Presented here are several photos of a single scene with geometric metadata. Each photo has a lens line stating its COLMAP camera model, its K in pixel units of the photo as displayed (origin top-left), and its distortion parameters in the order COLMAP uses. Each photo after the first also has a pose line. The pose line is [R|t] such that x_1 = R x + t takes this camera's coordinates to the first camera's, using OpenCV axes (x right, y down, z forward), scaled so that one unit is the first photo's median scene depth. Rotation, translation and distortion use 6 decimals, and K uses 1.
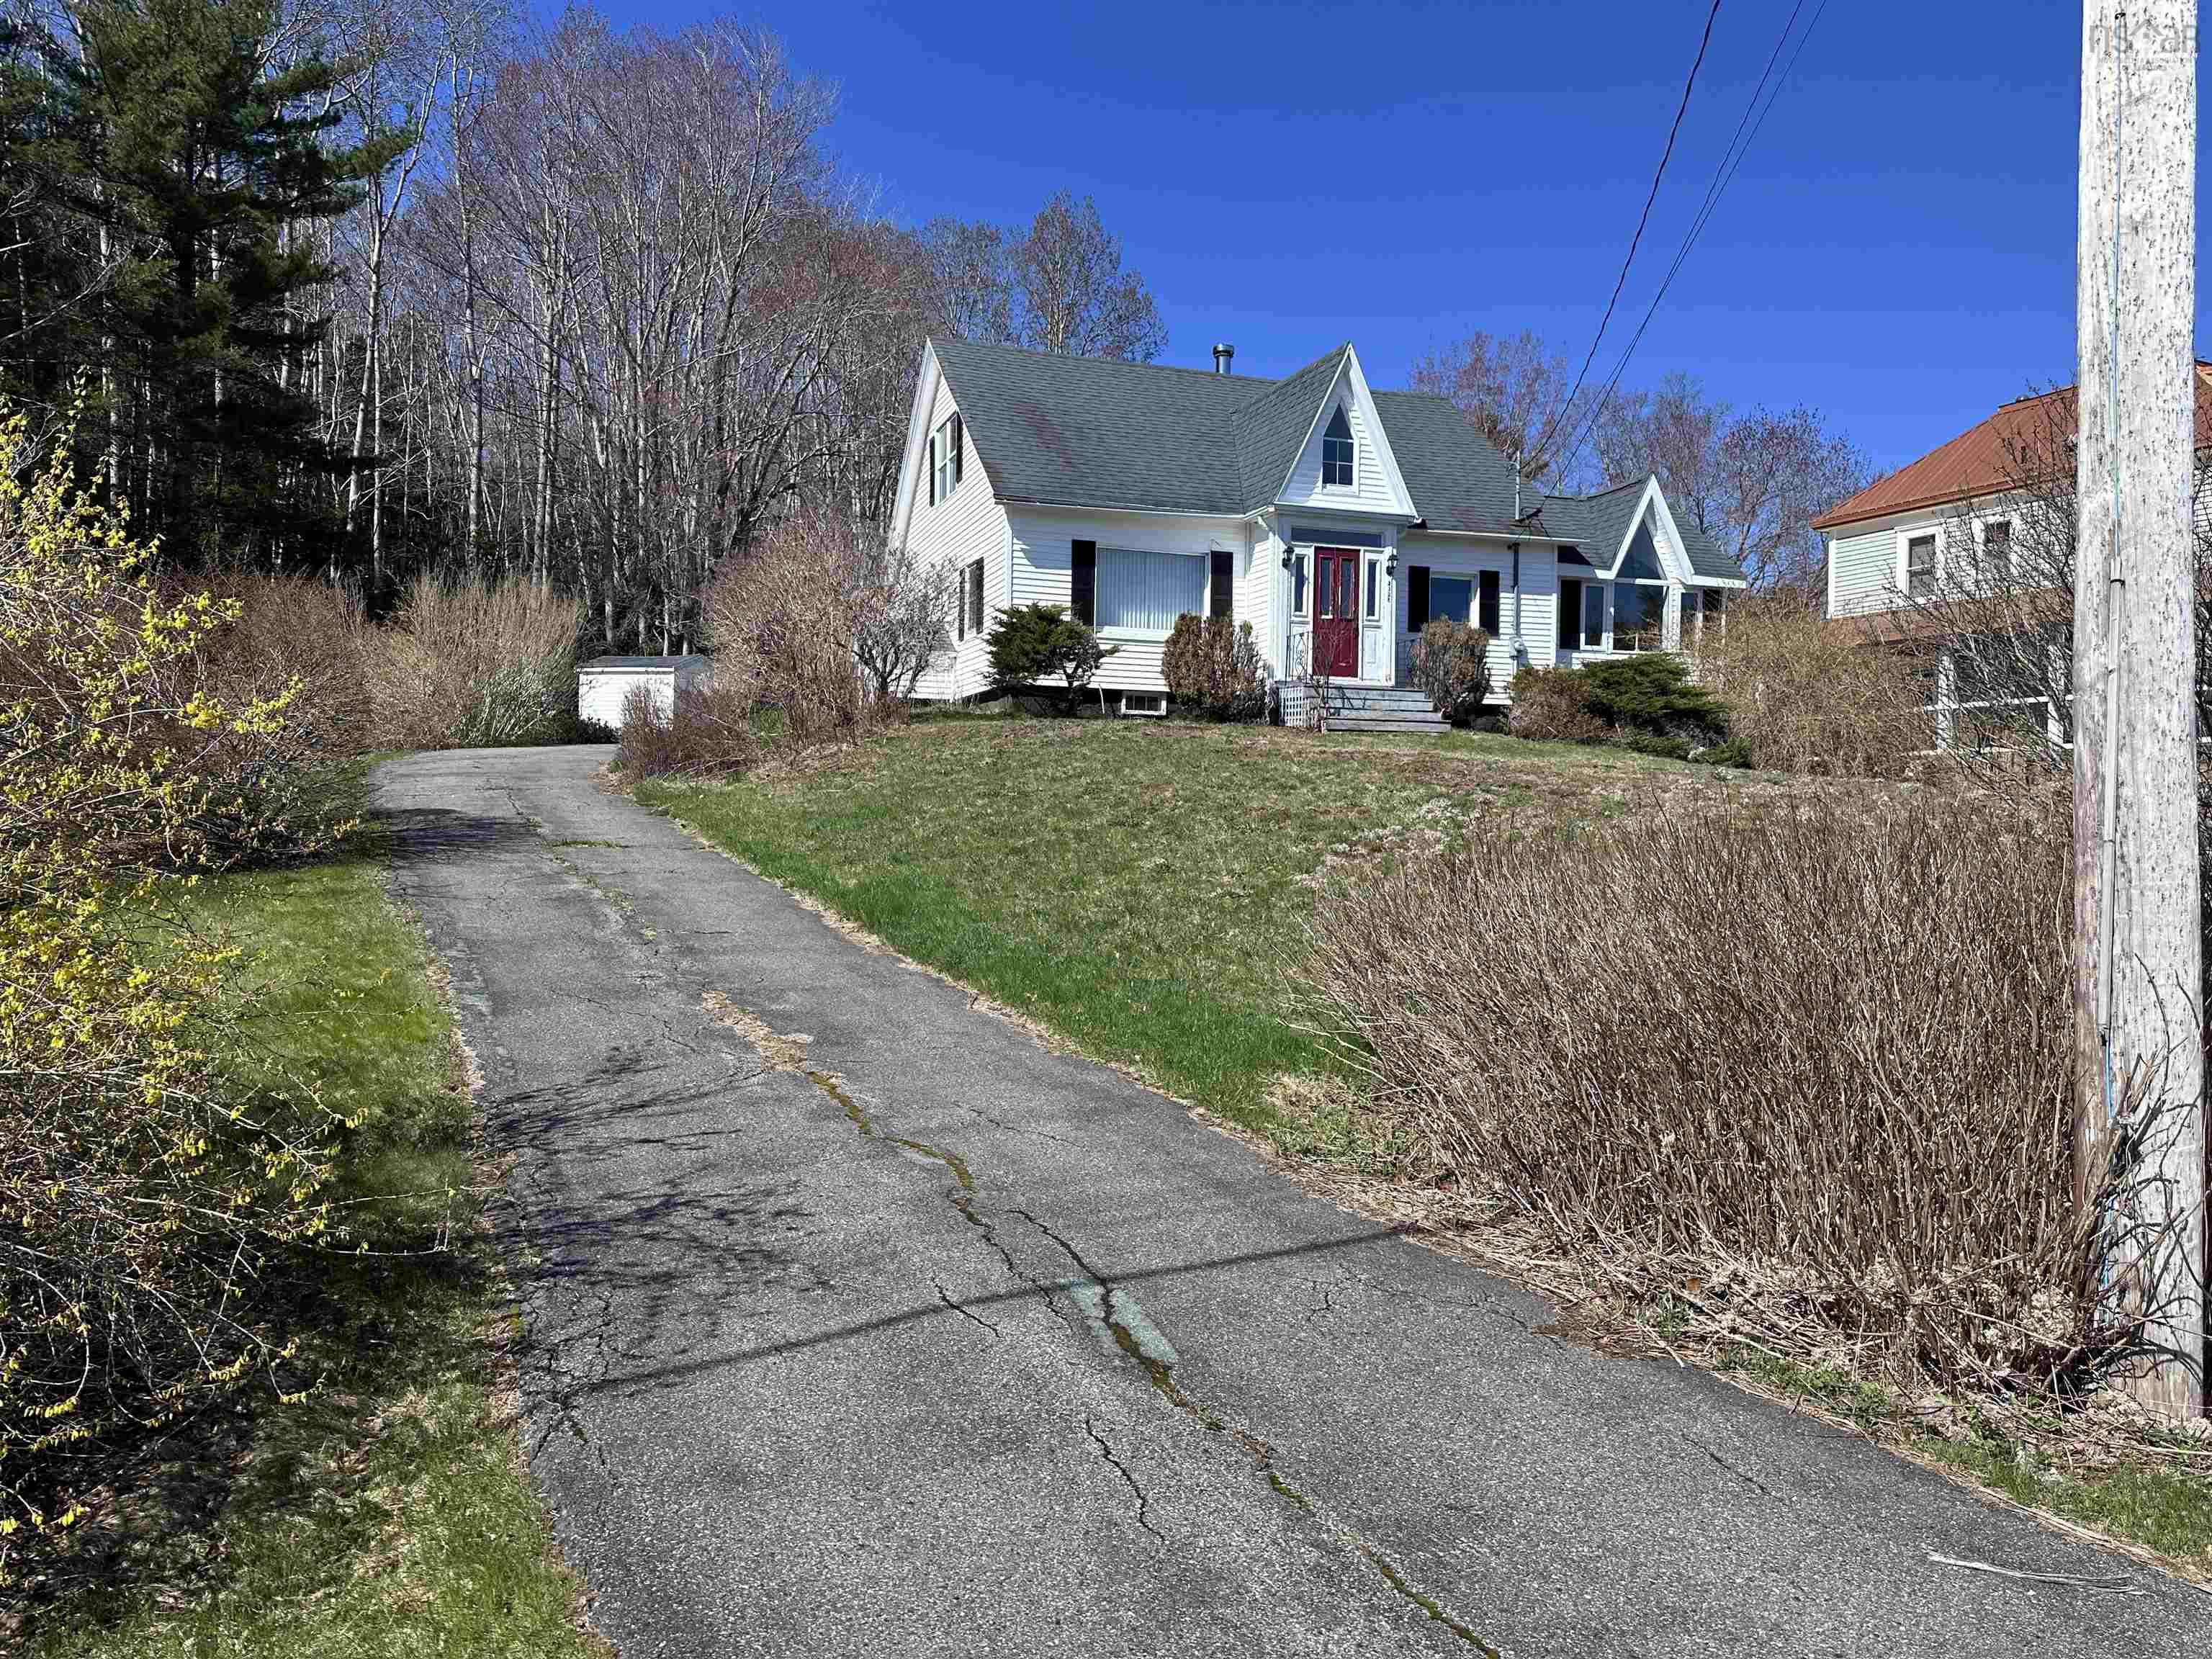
lens RADIAL K [[1539.7, 0, 1109.0], [0, 1539.7, 817.3], [0, 0, 1]] dist [0.104284, -0.145602]
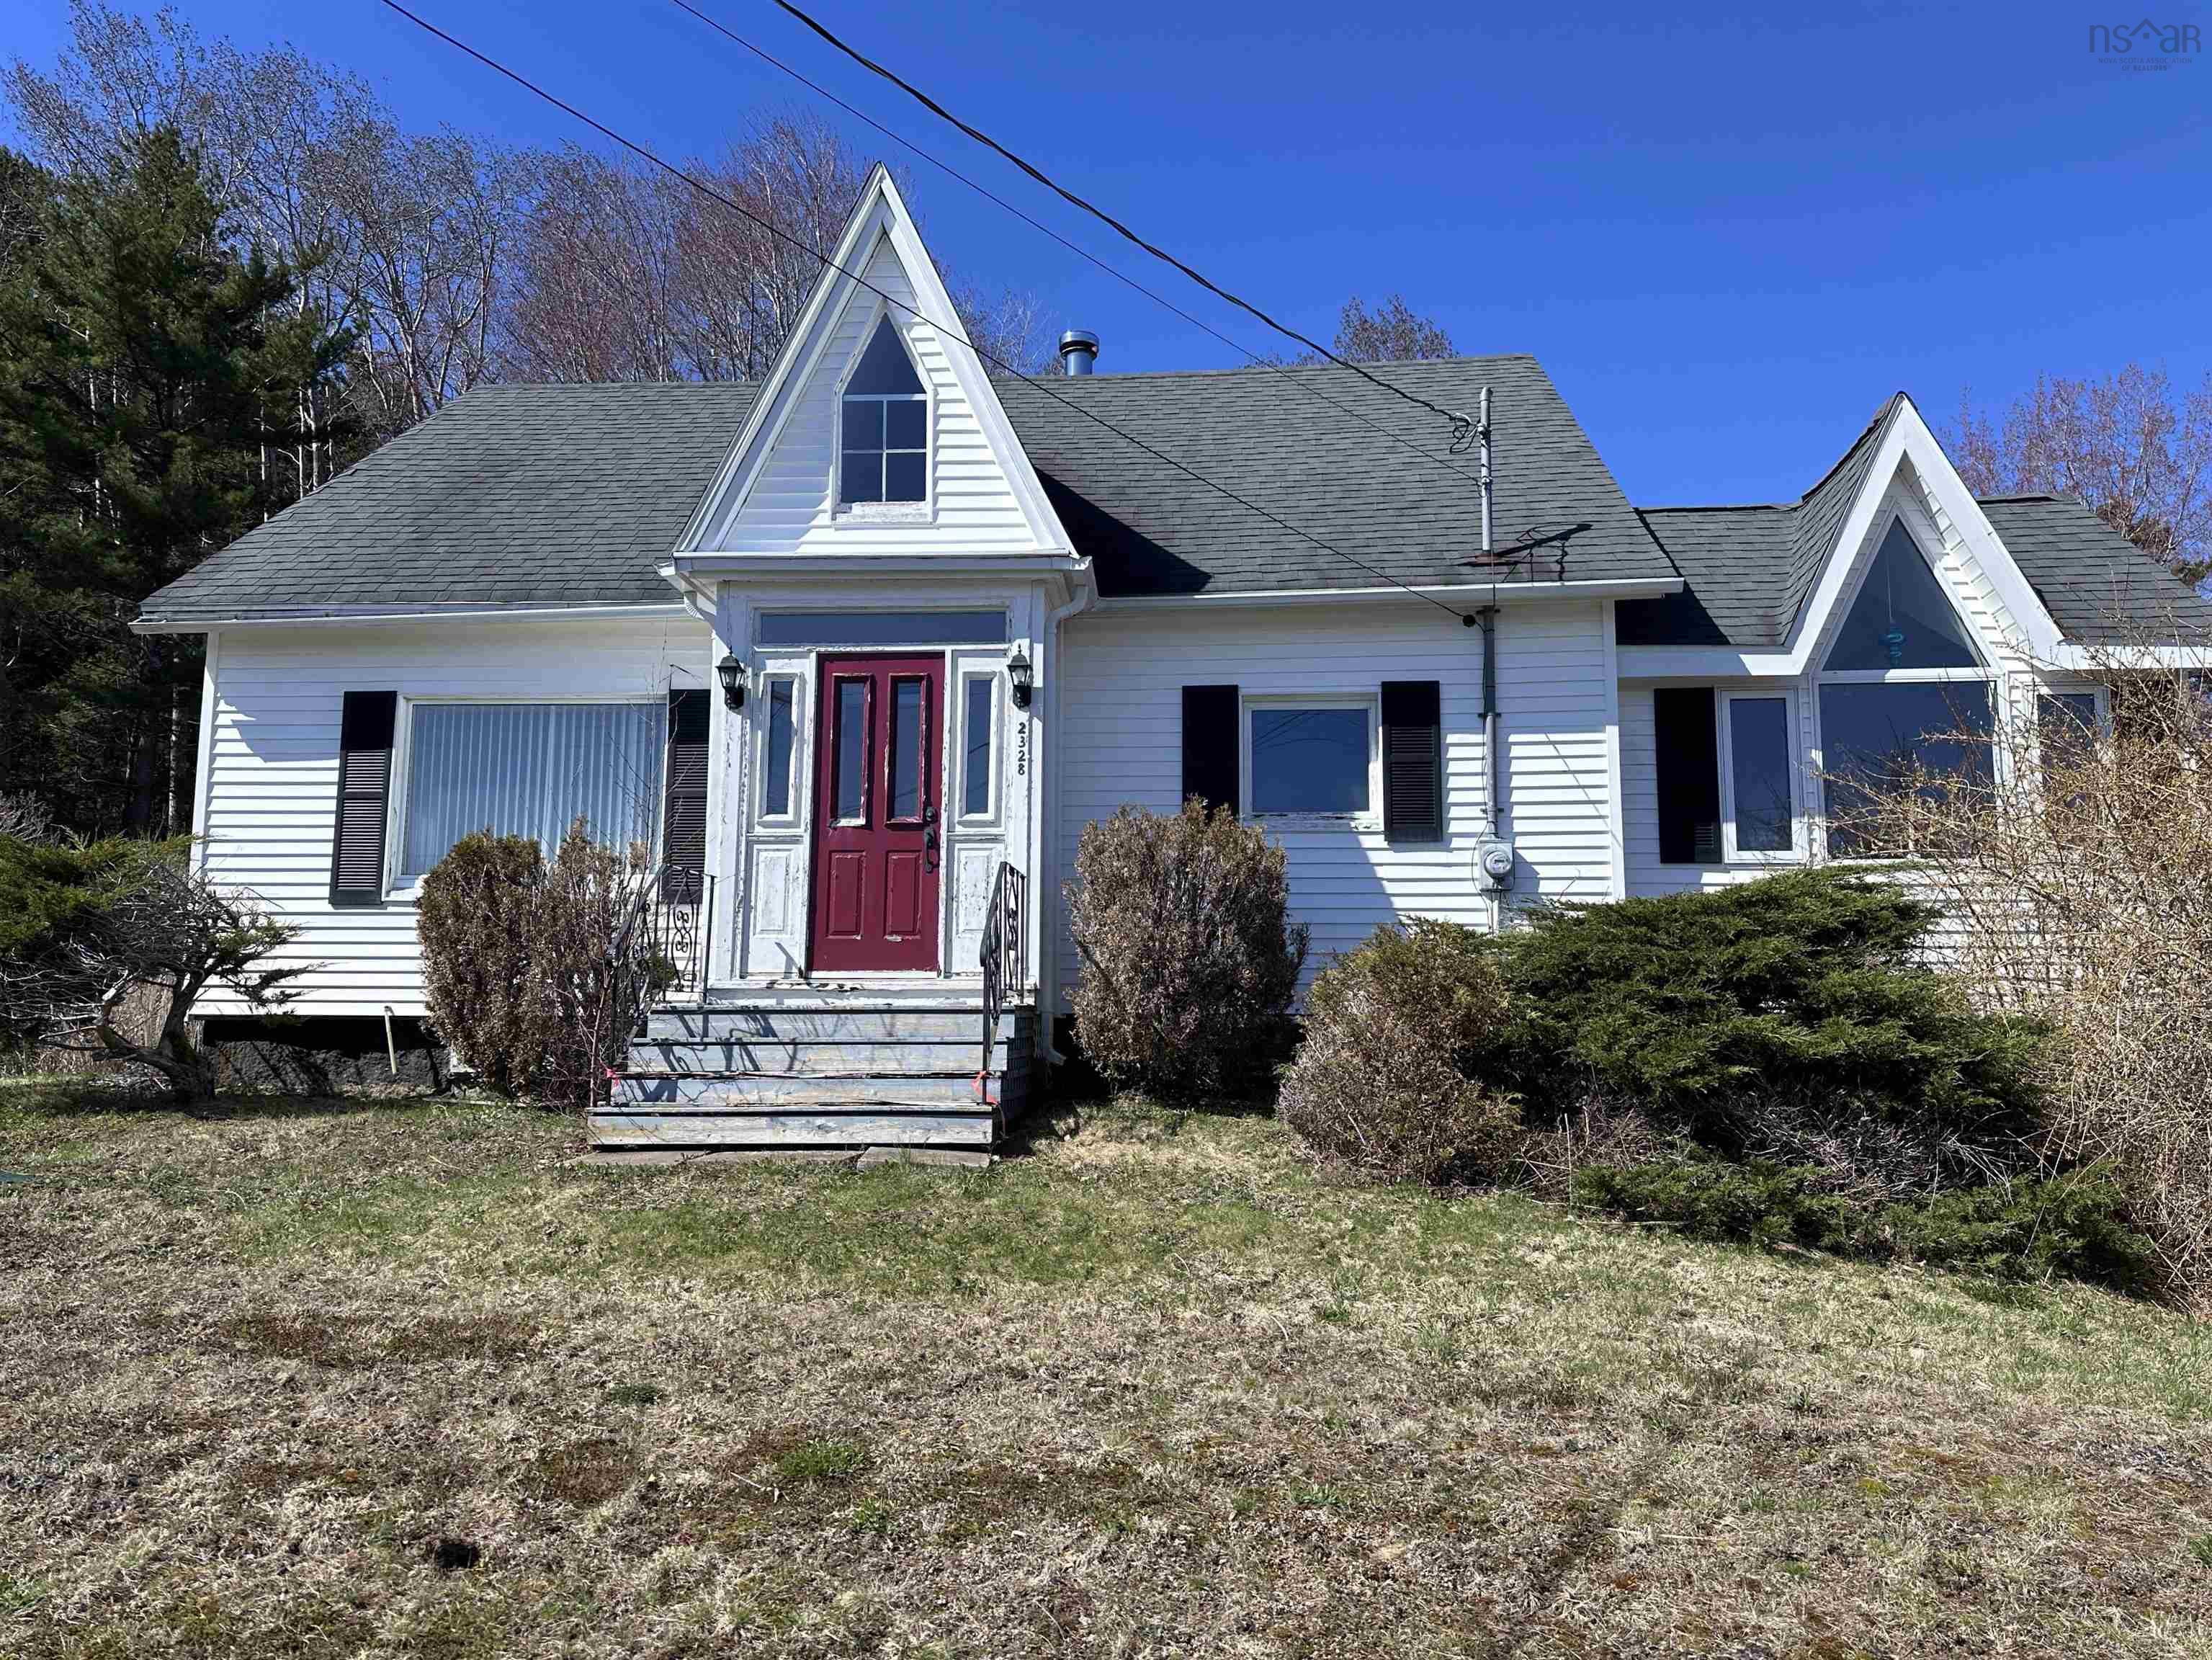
lens RADIAL K [[1549.1, 0, 1106.0], [0, 1549.1, 830.0], [0, 0, 1]] dist [0.068039, -0.001816]
pose [[0.911040, -0.060681, -0.407828, 0.360825], [0.004752, 0.990591, -0.136773, -0.071441], [0.412290, 0.122668, 0.902757, 0.657212]]
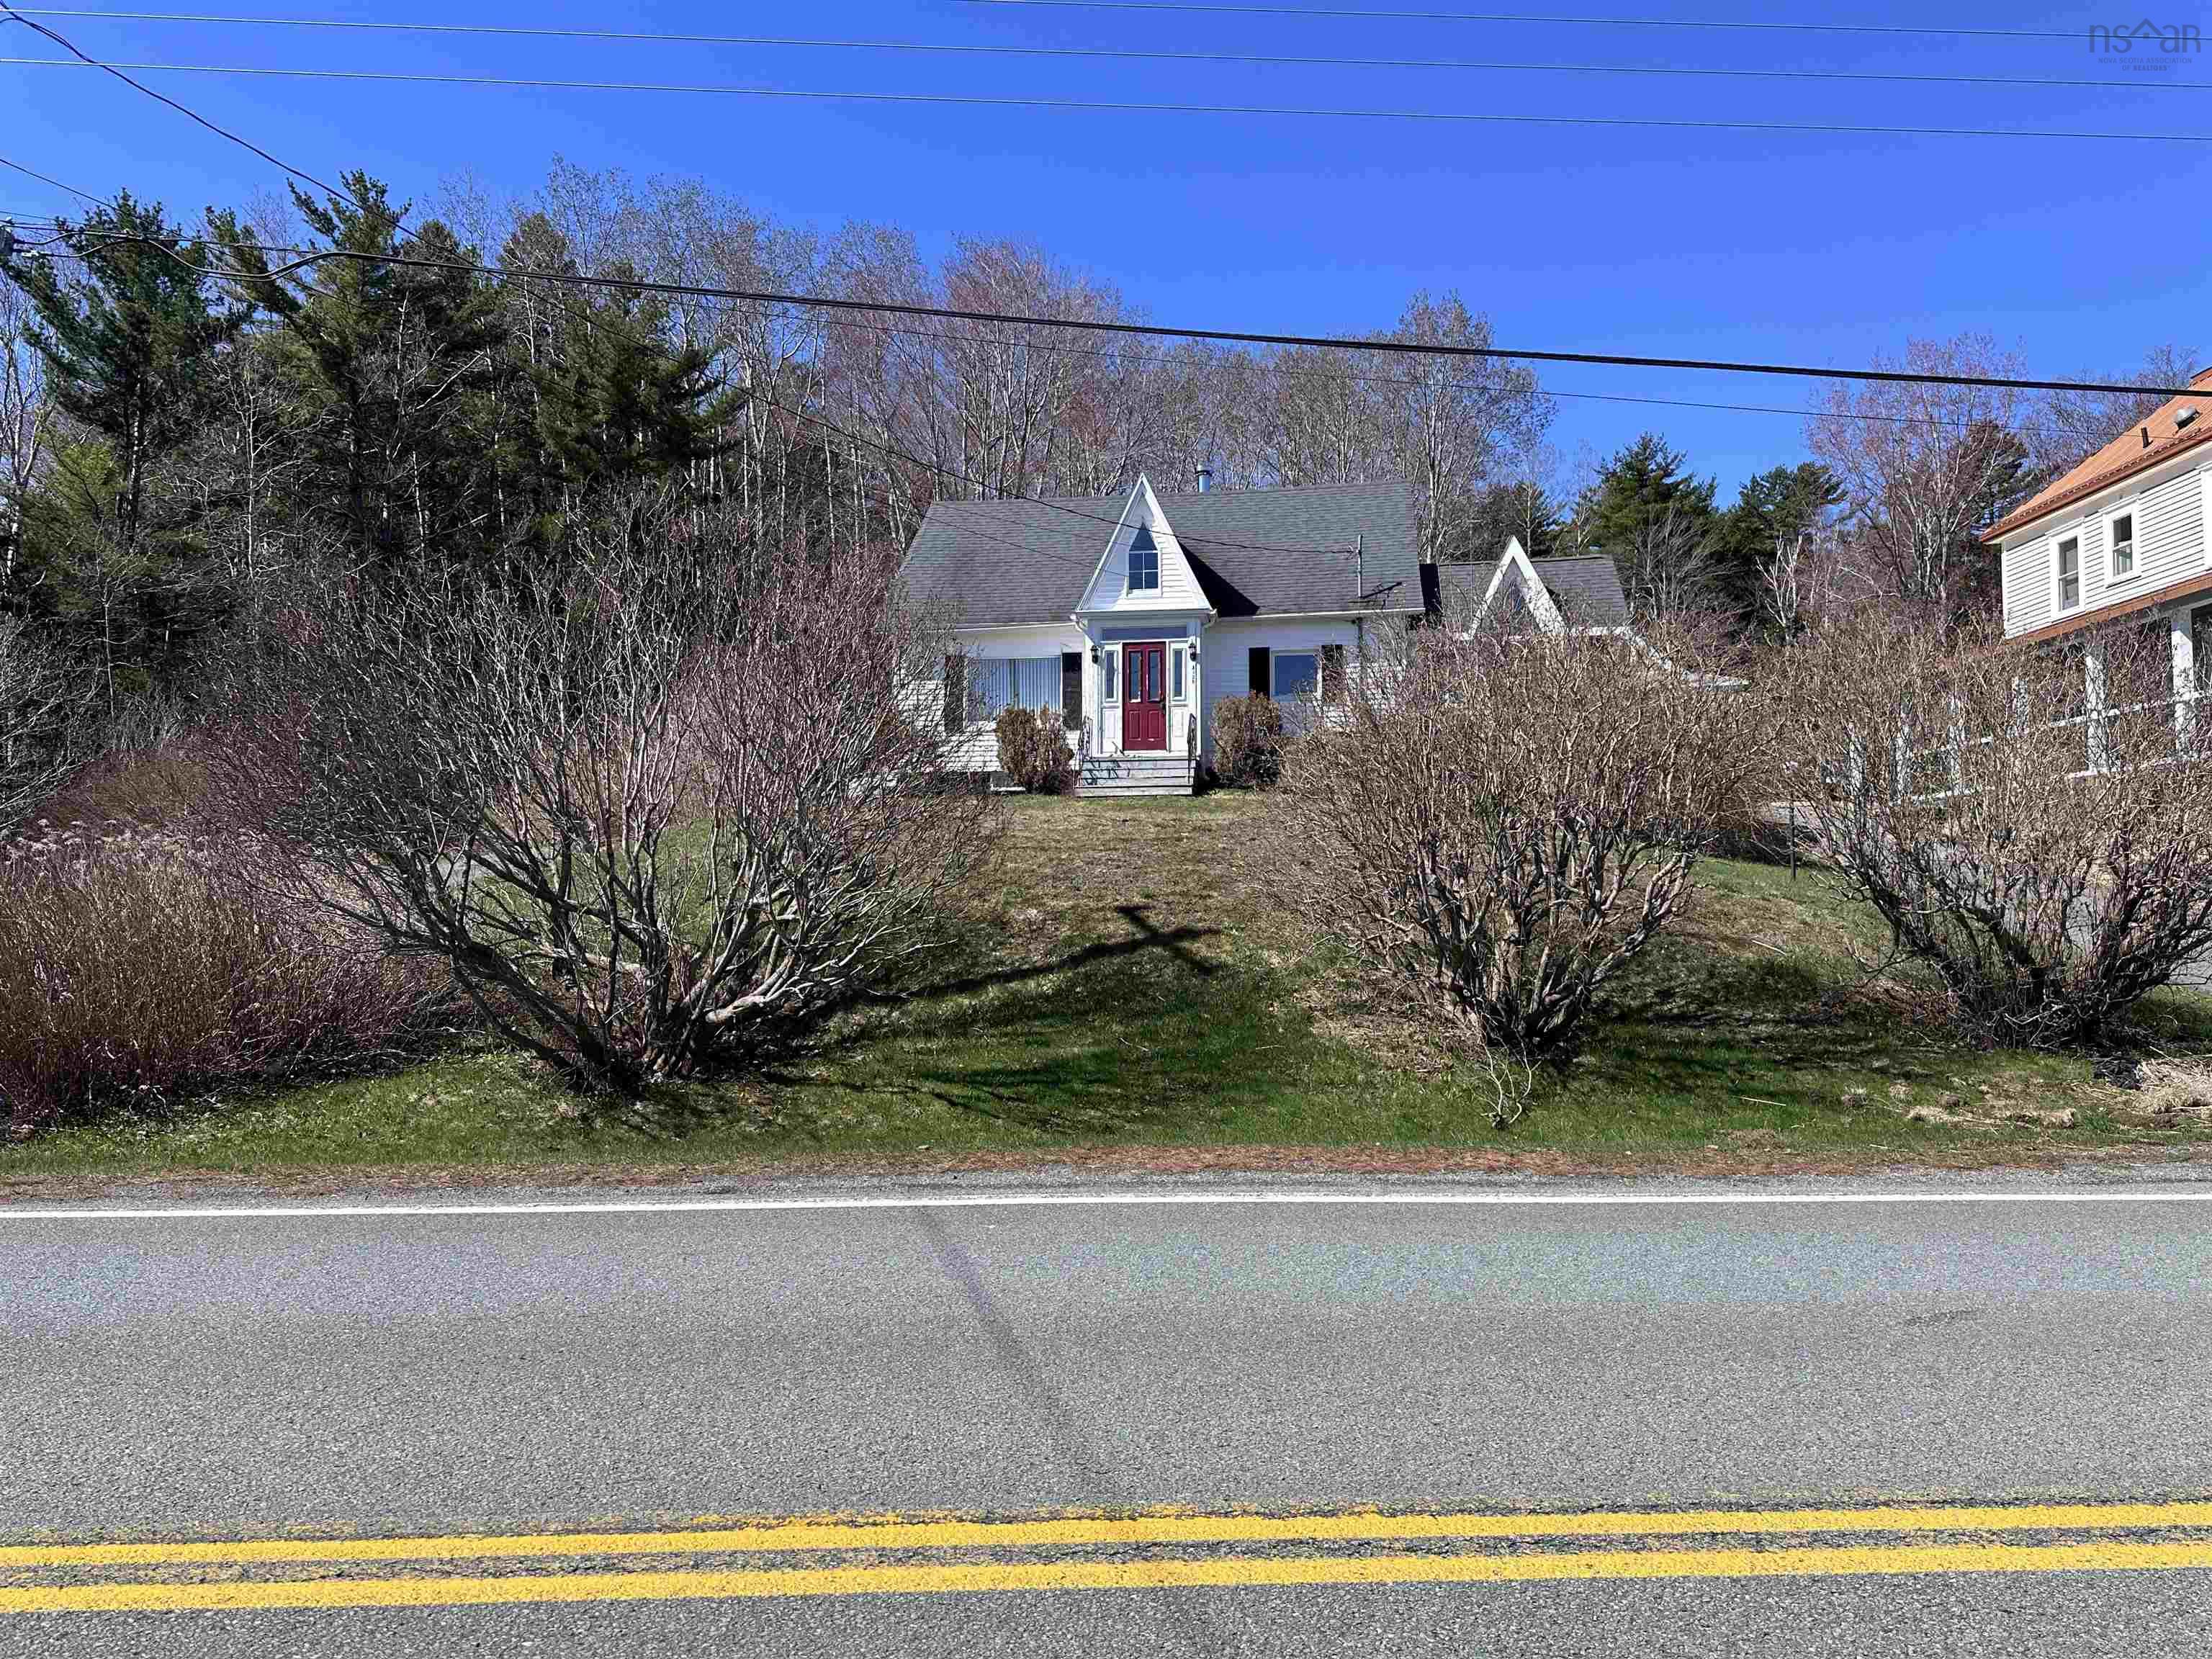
lens RADIAL K [[1504.4, 0, 1114.7], [0, 1504.4, 817.5], [0, 0, 1]] dist [0.155678, -0.000145]
pose [[0.883406, -0.037490, -0.467106, 0.655509], [0.014767, 0.998527, -0.052213, 0.019722], [0.468376, 0.039228, 0.882658, -0.023636]]
